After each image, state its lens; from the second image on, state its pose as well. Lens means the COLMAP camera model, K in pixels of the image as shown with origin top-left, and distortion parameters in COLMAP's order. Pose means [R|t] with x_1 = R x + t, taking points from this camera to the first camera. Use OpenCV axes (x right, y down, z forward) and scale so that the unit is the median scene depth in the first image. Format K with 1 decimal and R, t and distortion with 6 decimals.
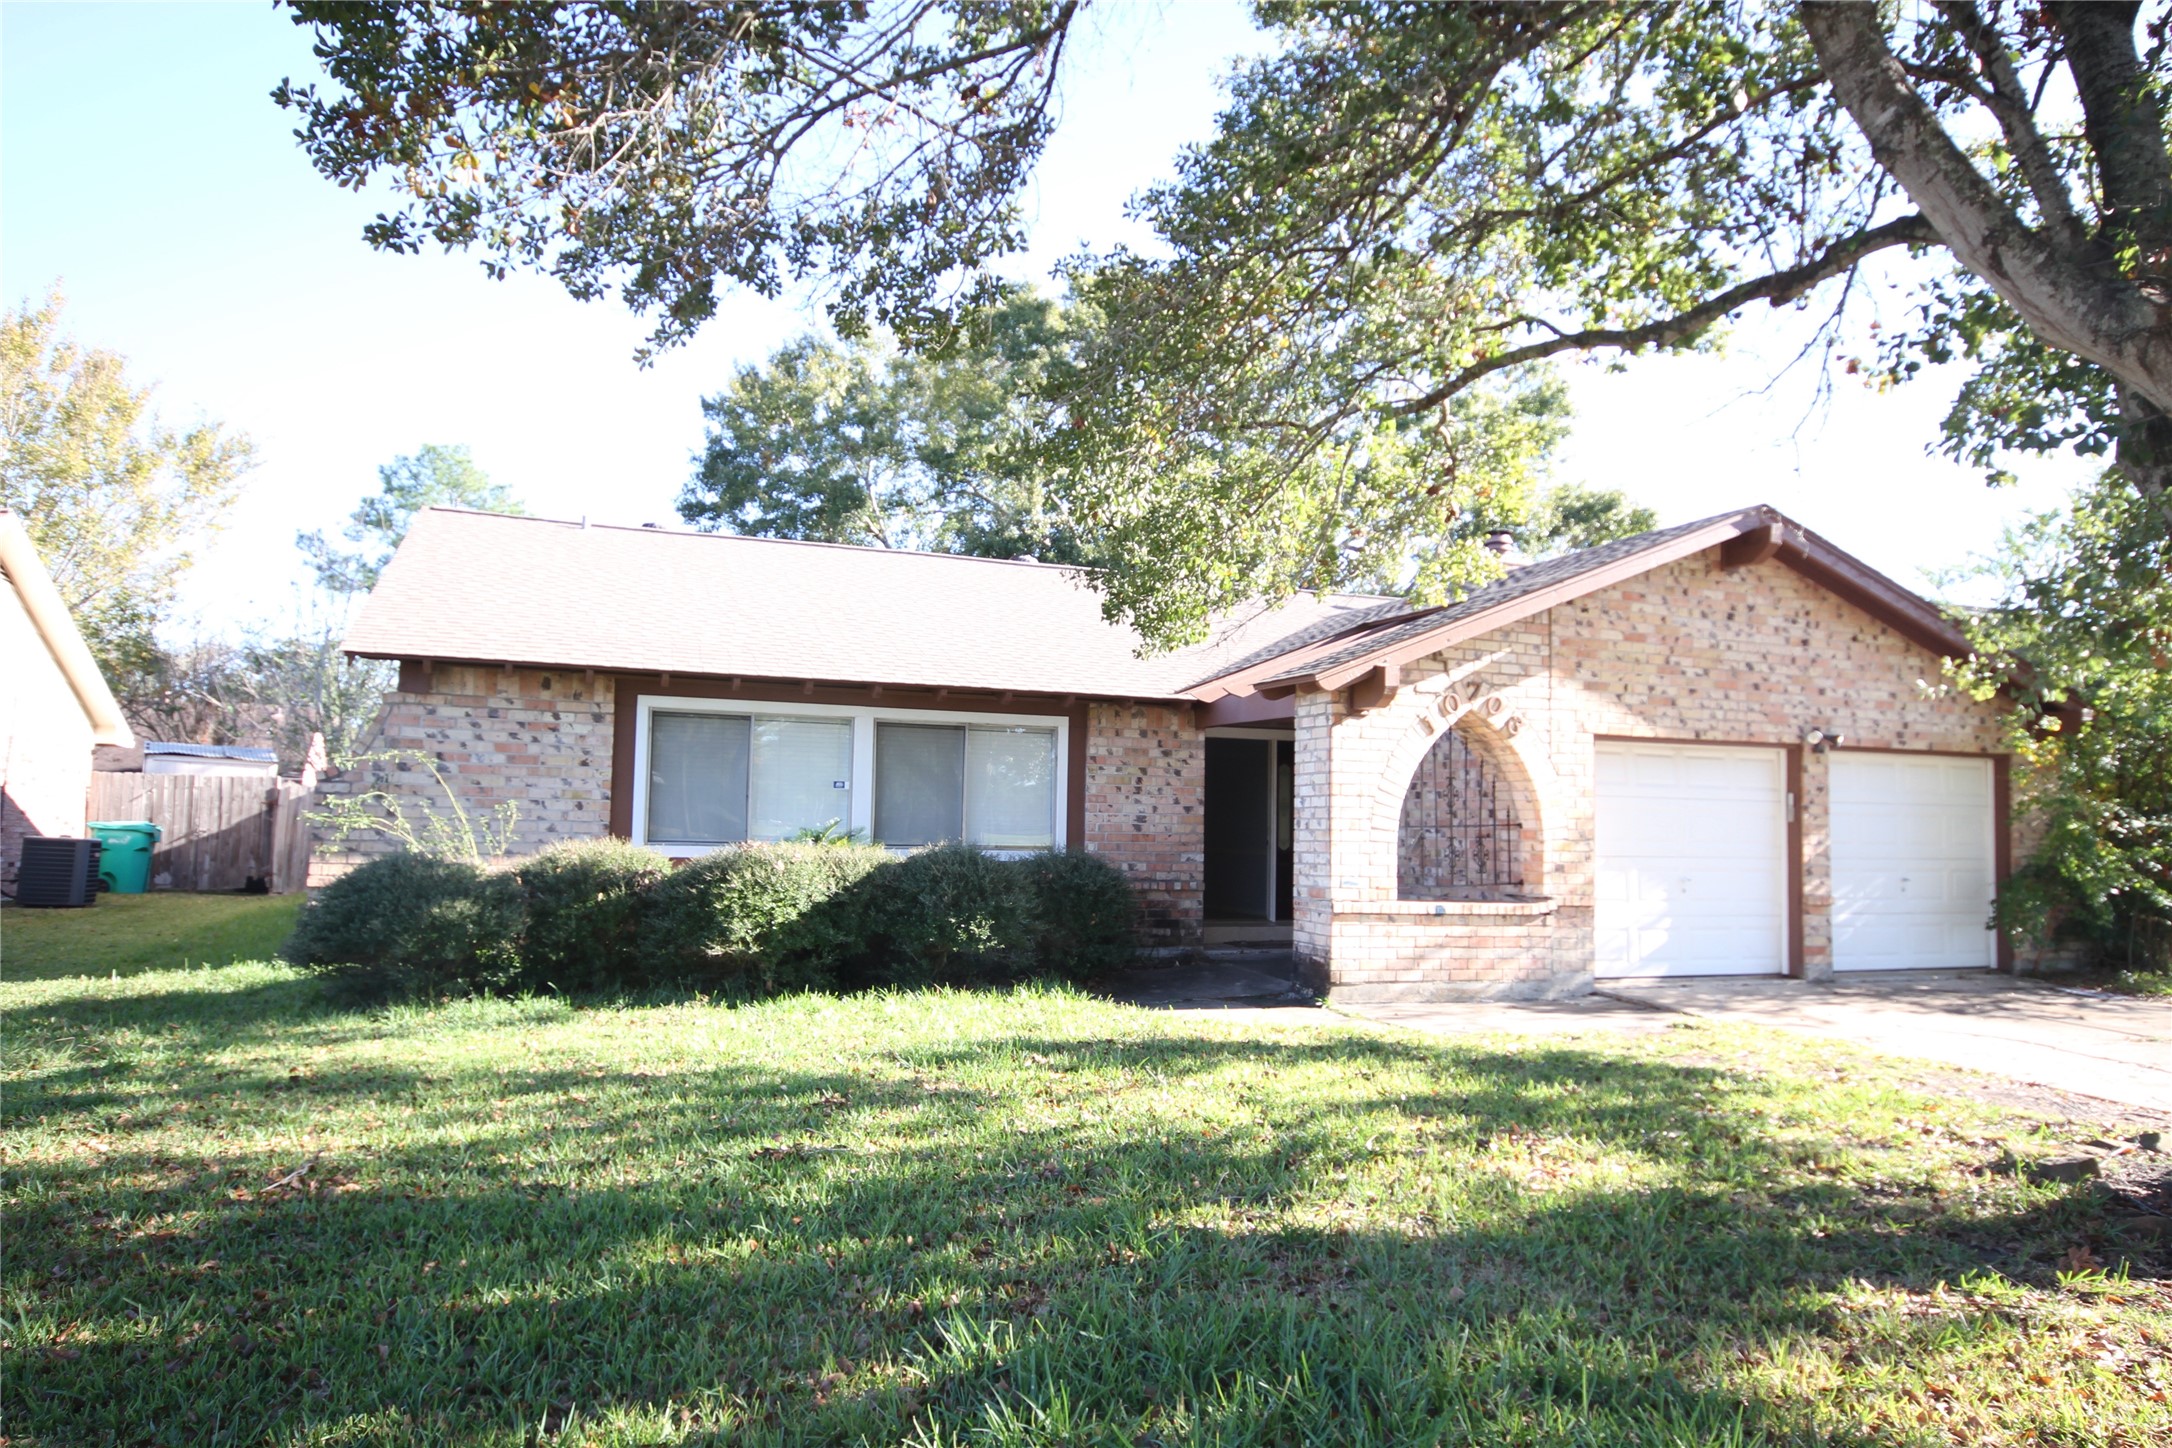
lens RADIAL K [[1411.0, 0, 1086.0], [0, 1411.0, 724.0], [0, 0, 1]] dist [0.002091, 0.001646]
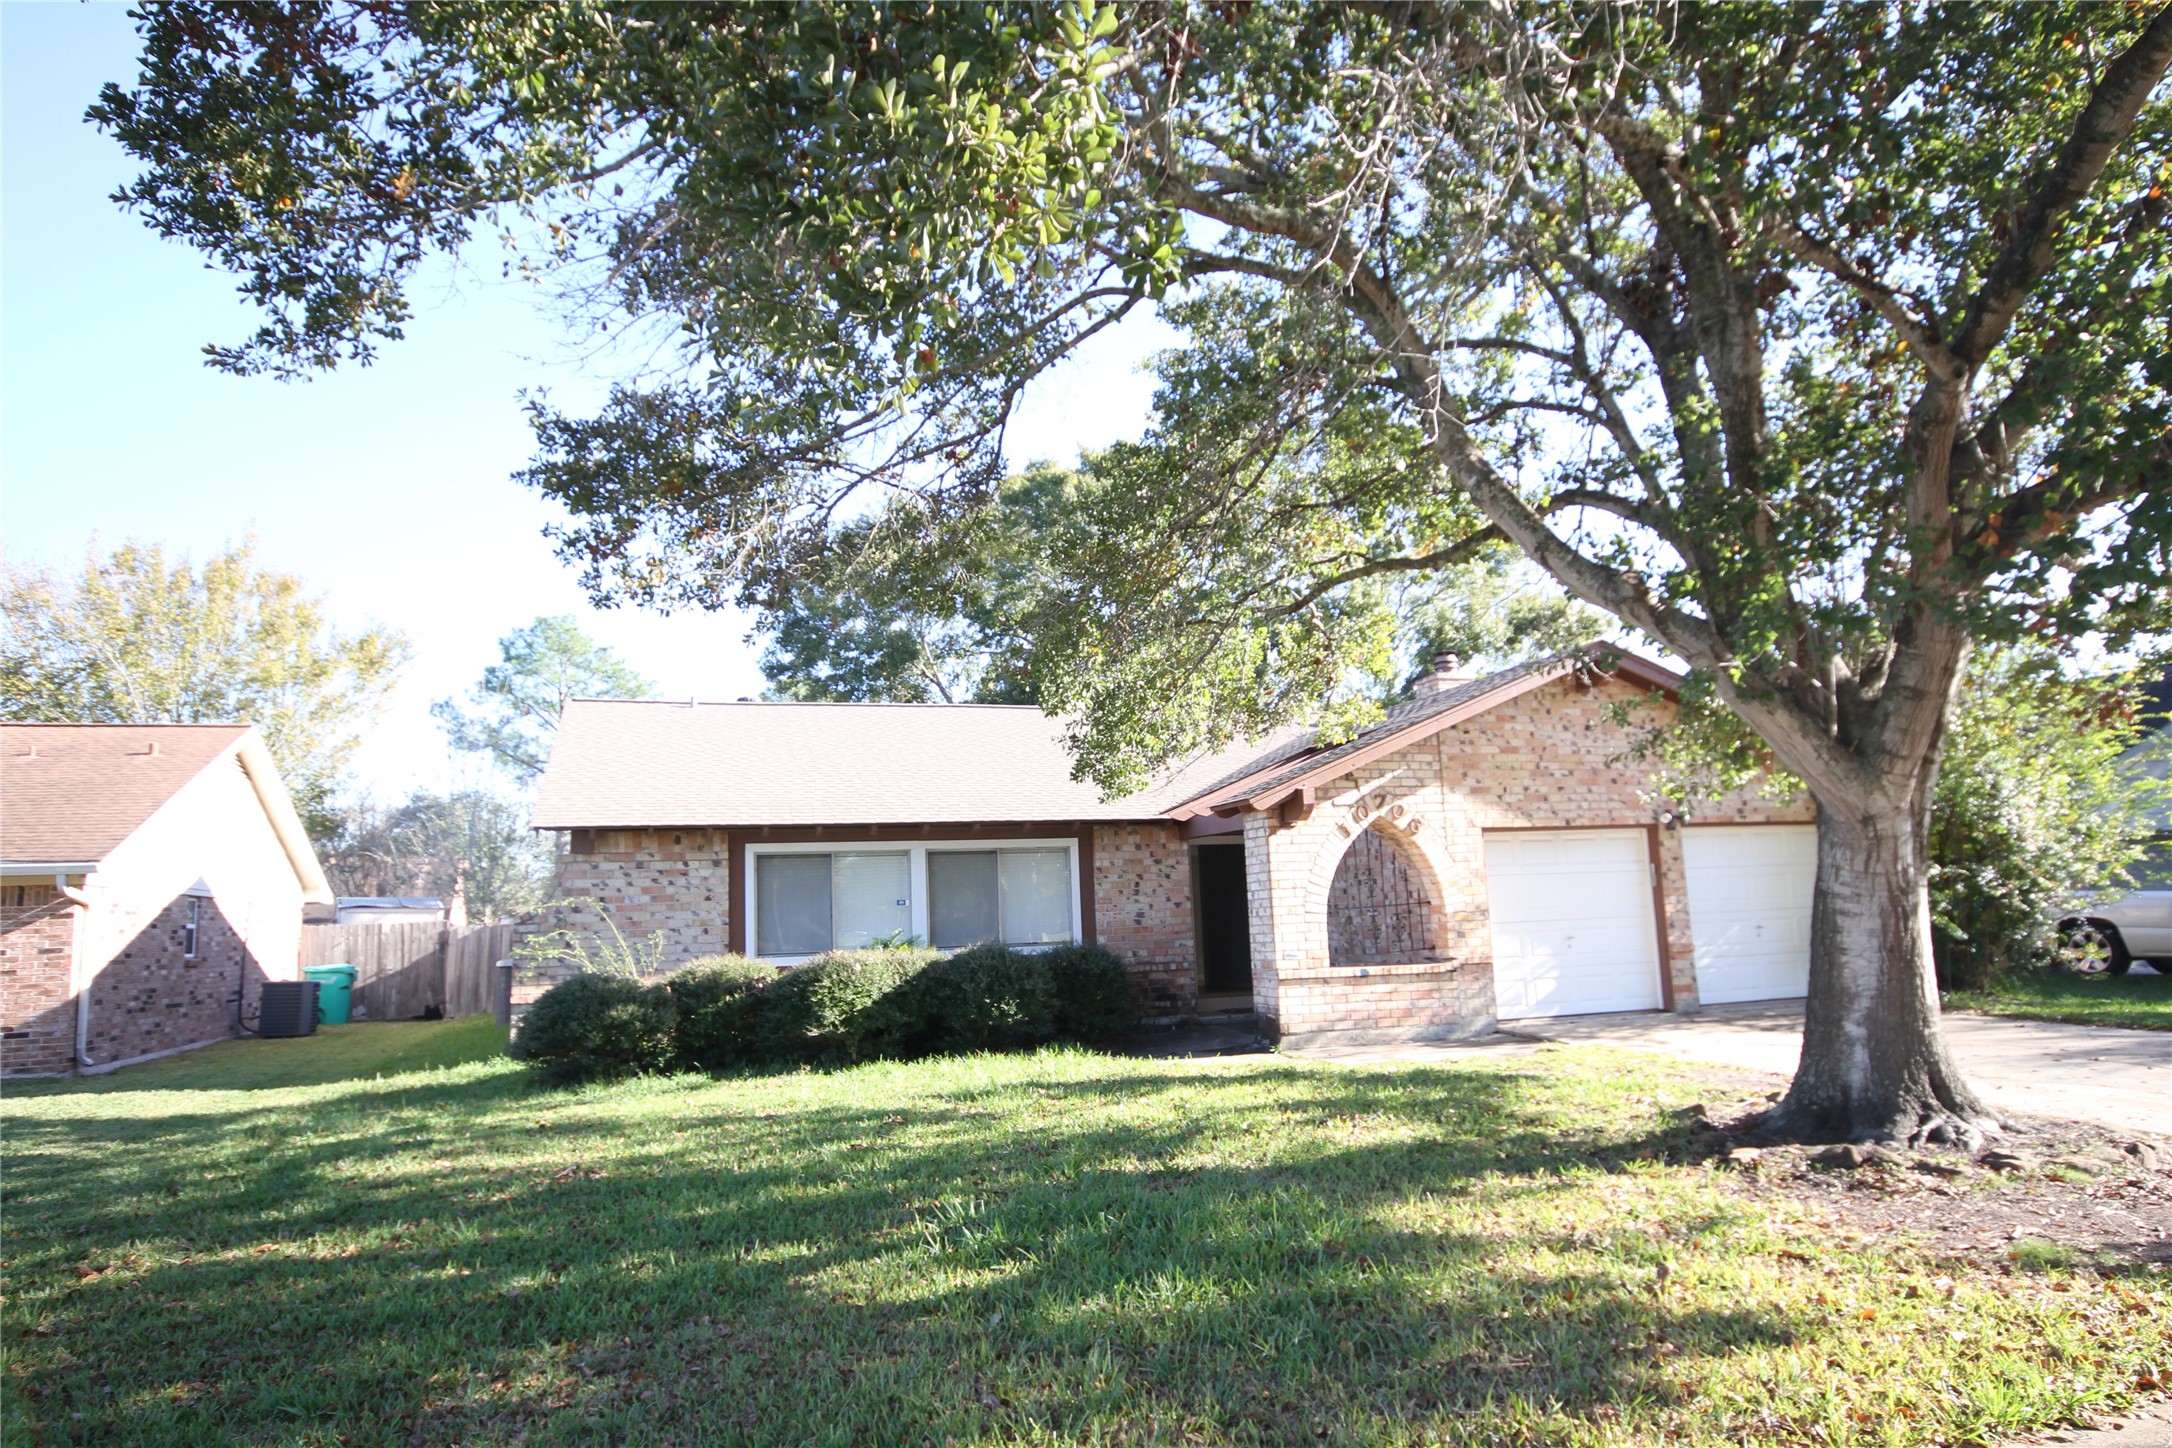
lens RADIAL K [[1324.7, 0, 1086.0], [0, 1324.7, 724.0], [0, 0, 1]] dist [-0.000954, 0.000199]
pose [[0.997047, -0.065768, -0.039659, 0.058645], [0.062597, 0.995103, -0.076501, -0.018197], [0.044496, 0.073793, 0.996280, -0.237637]]
